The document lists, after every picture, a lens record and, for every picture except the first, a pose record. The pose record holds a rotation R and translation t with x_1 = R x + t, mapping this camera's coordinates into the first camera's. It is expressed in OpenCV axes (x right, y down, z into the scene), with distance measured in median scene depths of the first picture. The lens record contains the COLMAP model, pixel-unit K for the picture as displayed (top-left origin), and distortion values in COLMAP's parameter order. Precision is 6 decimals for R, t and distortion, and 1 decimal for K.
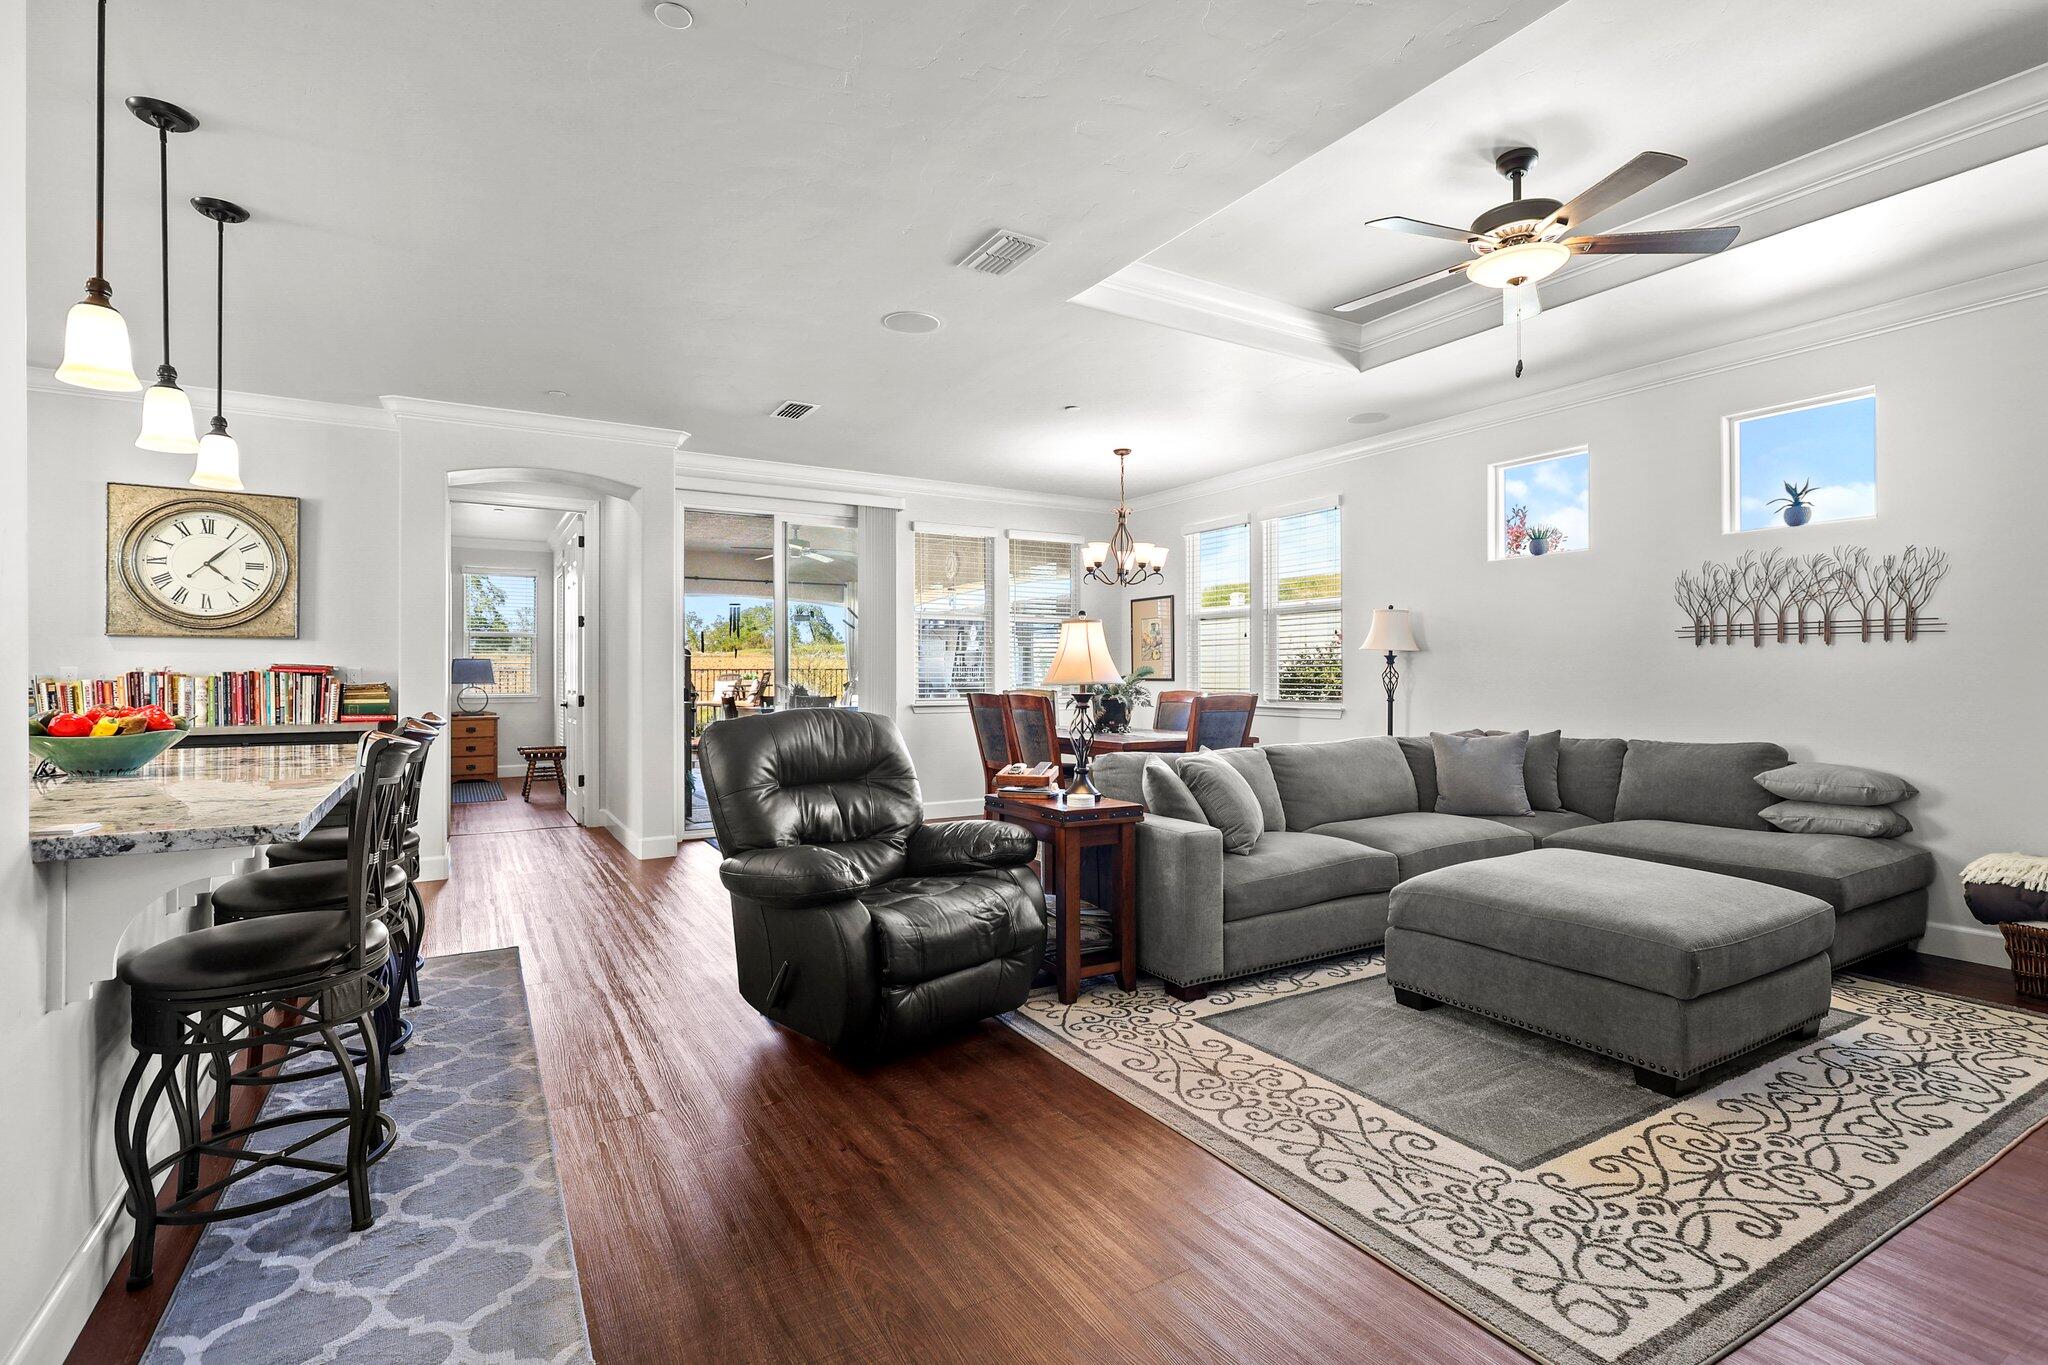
lens RADIAL K [[952.9, 0, 1021.1], [0, 952.9, 676.9], [0, 0, 1]] dist [0.001147, -0.000102]
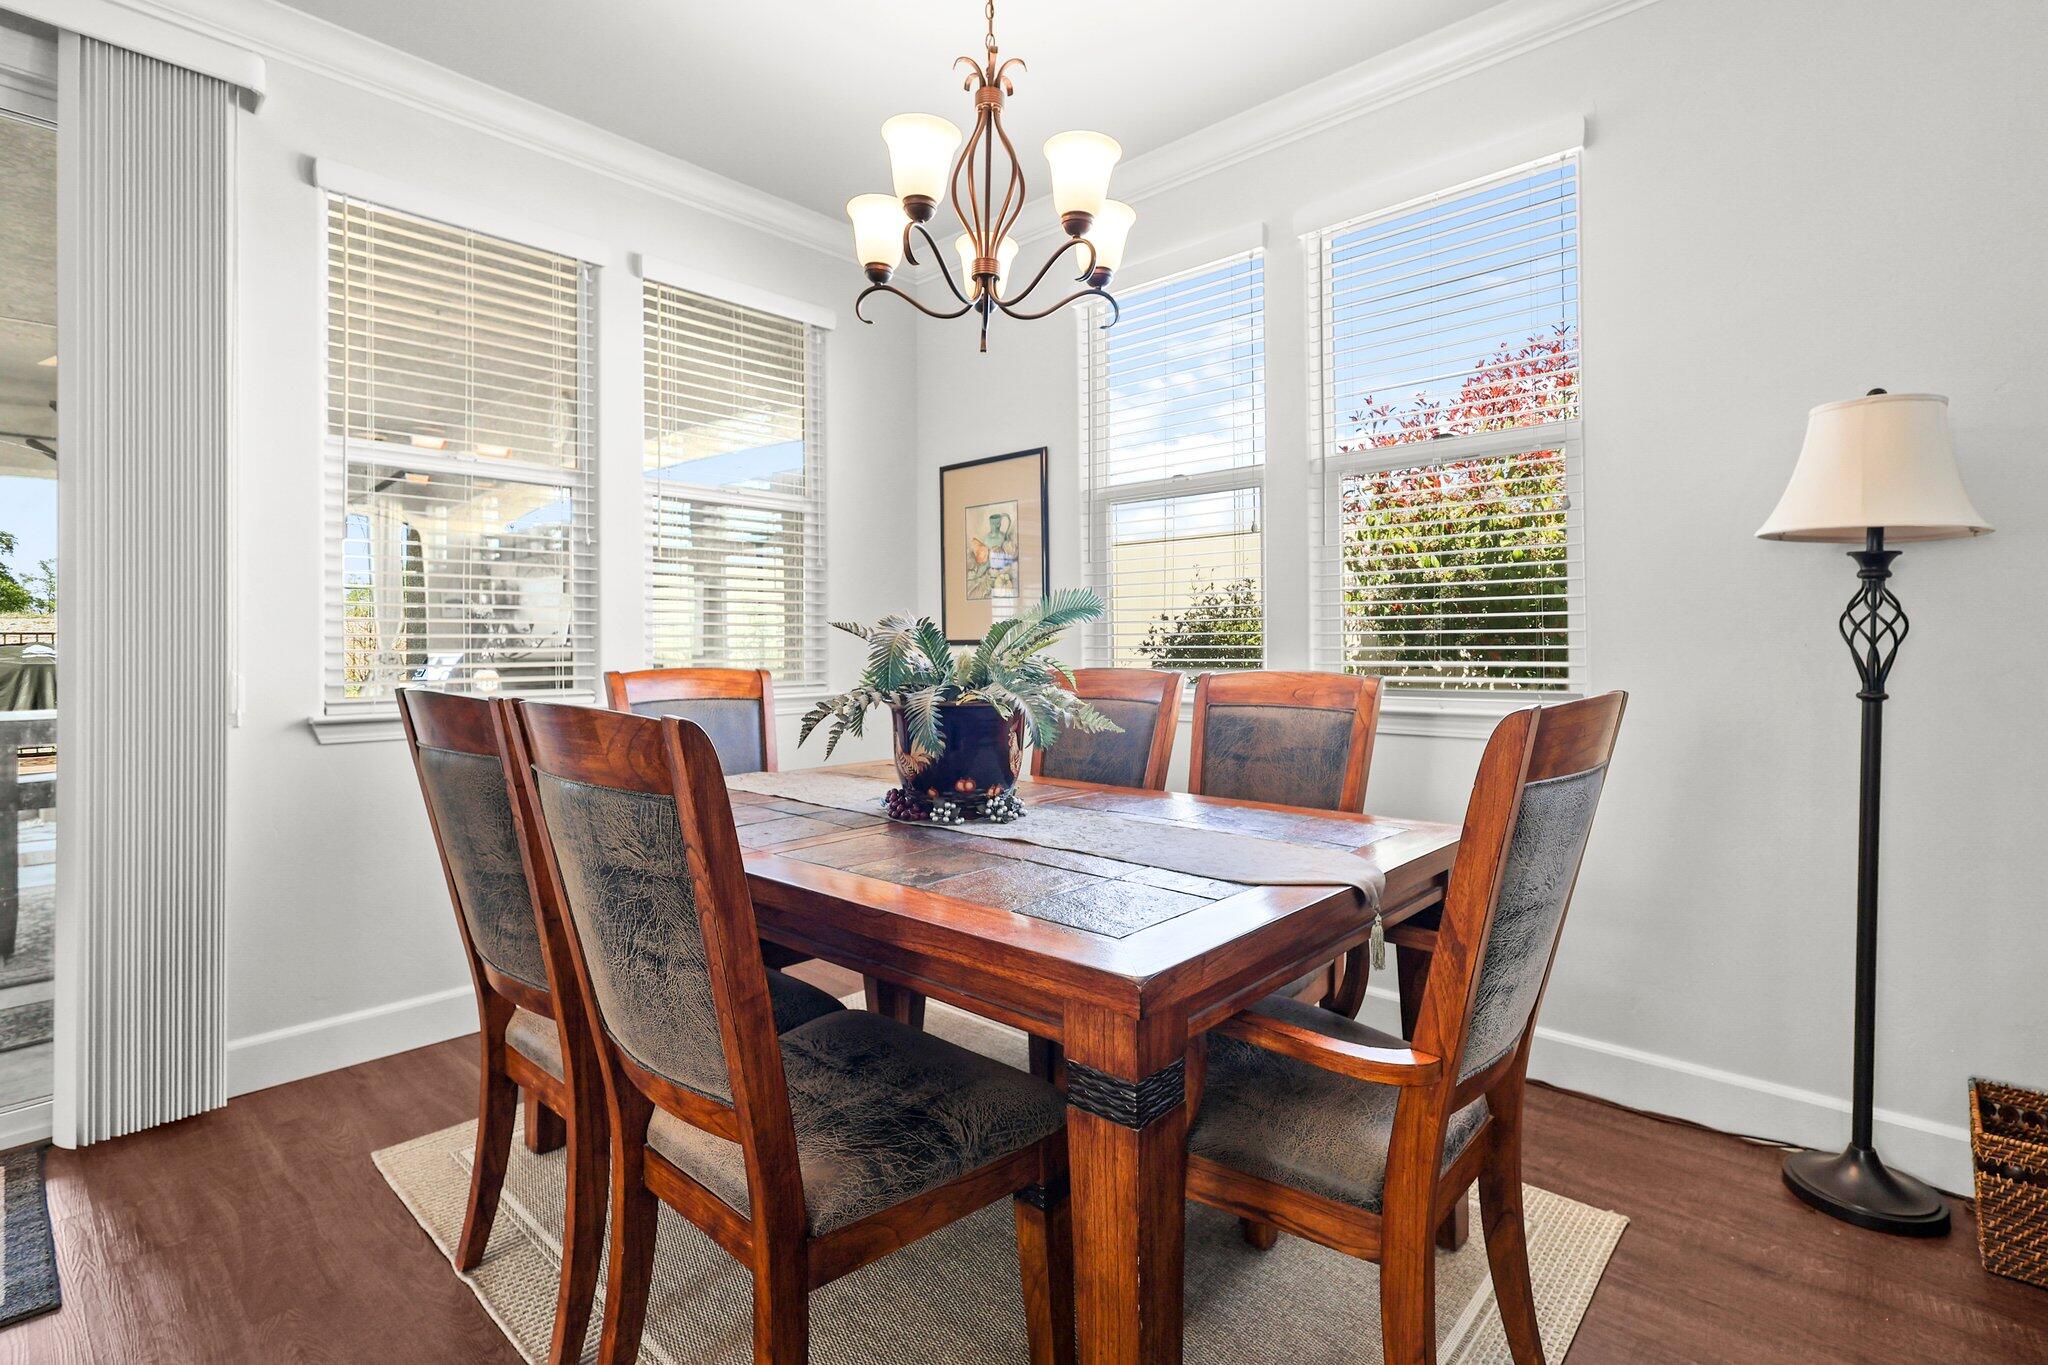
lens RADIAL K [[952.9, 0, 1029.6], [0, 952.9, 640.1], [0, 0, 1]] dist [0.001147, -0.000102]
pose [[0.958451, -0.002233, 0.285250, 0.032623], [0.004086, 0.999974, -0.005903, 0.006162], [-0.285229, 0.006824, 0.958435, 0.716029]]
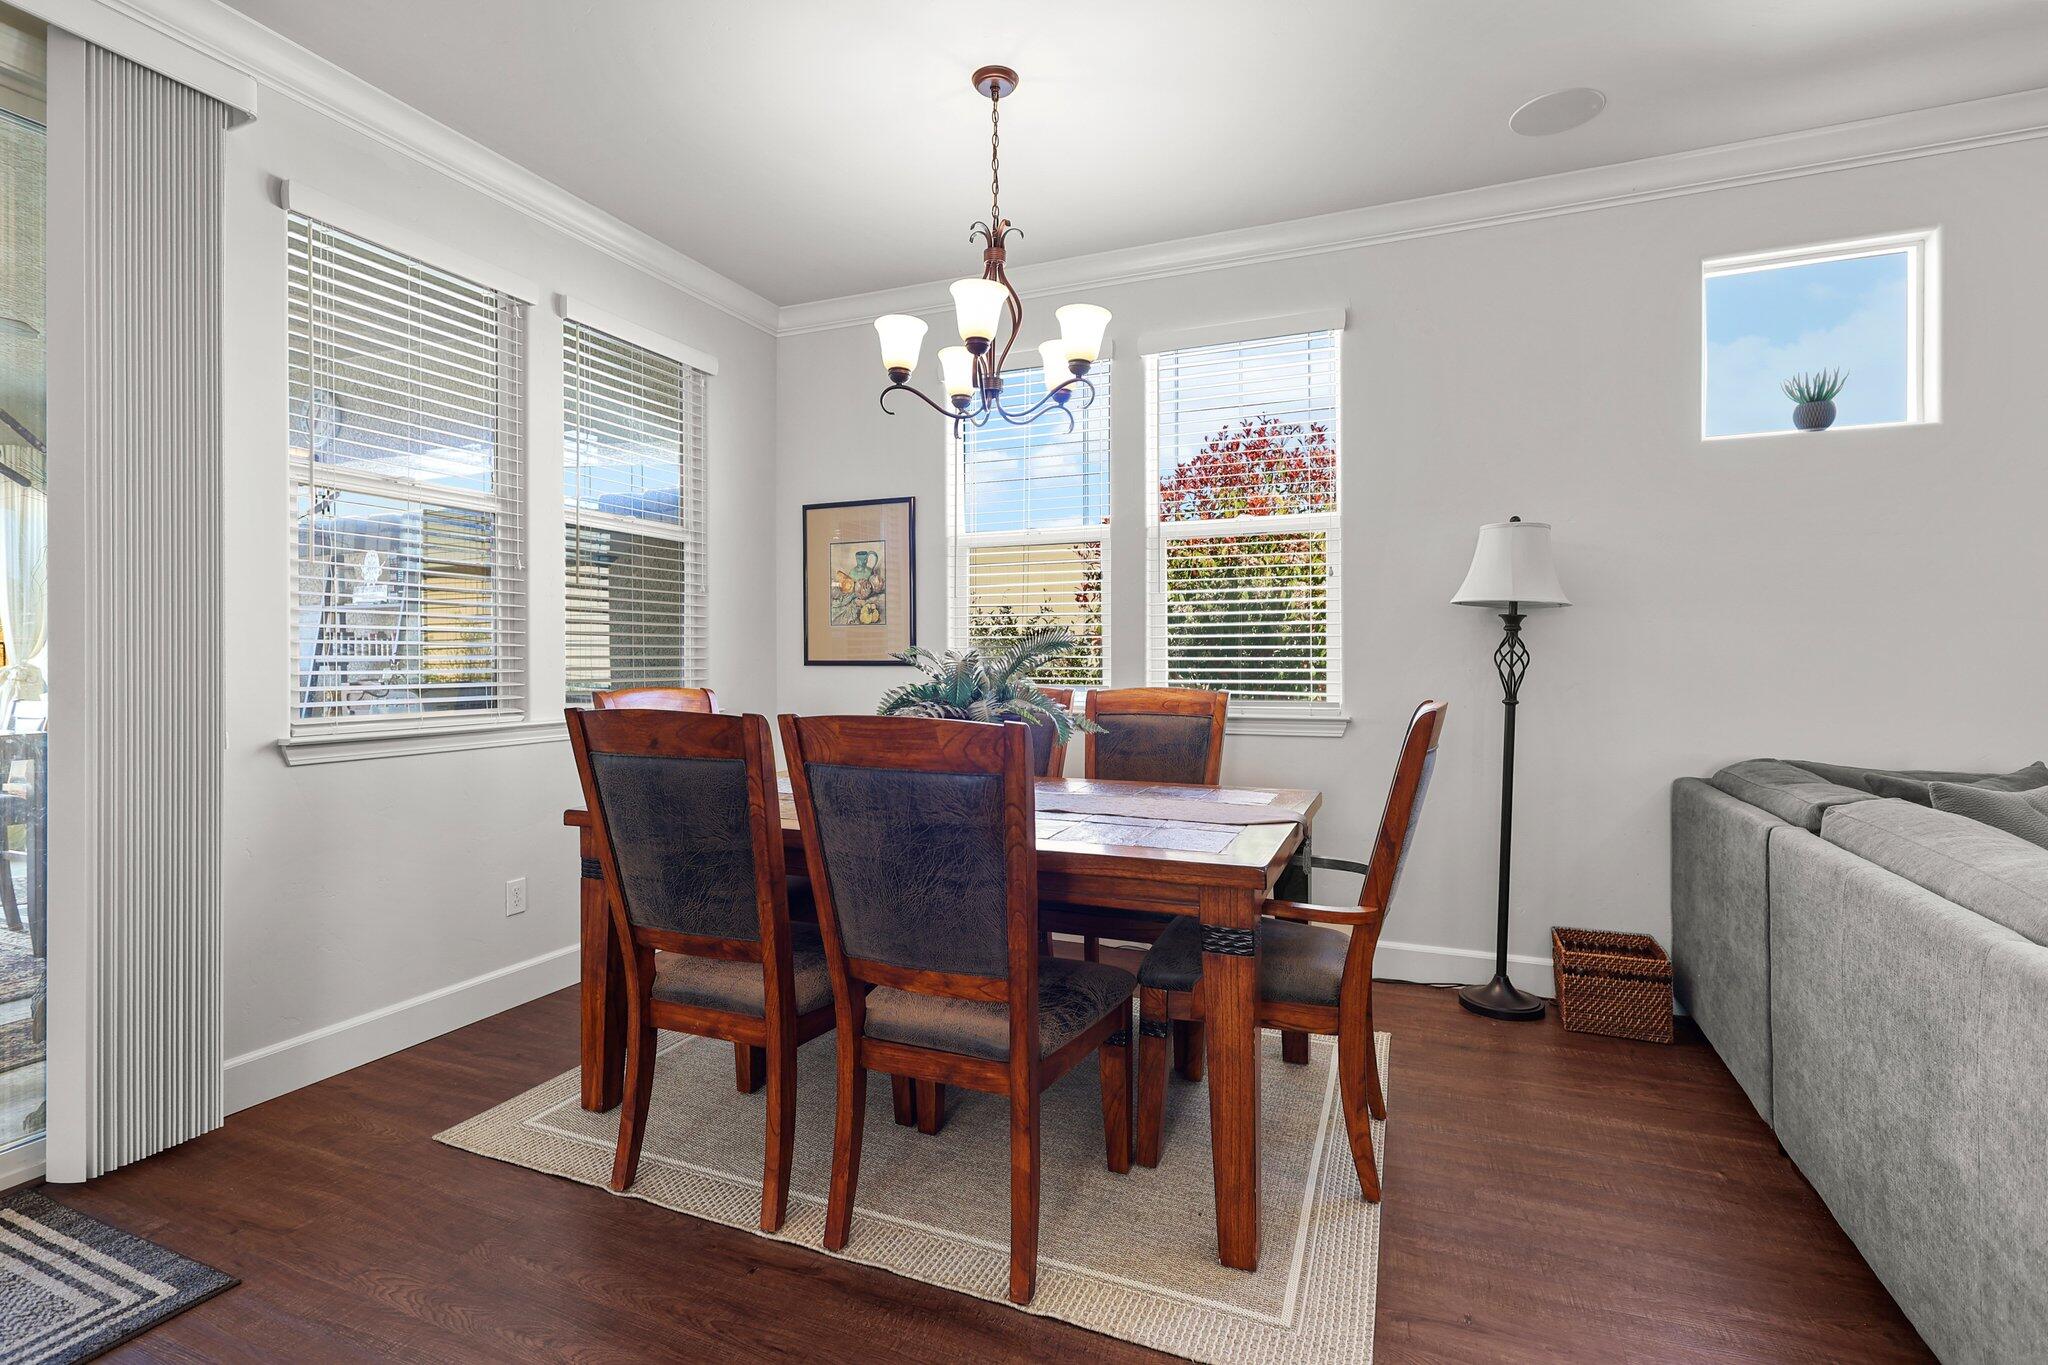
lens RADIAL K [[952.9, 0, 1003.5], [0, 952.9, 663.3], [0, 0, 1]] dist [0.001147, -0.000102]
pose [[0.809800, -0.002190, 0.586702, -0.122275], [-0.001185, 0.999985, 0.005367, 0.000802], [-0.586705, -0.005042, 0.809785, 0.683790]]
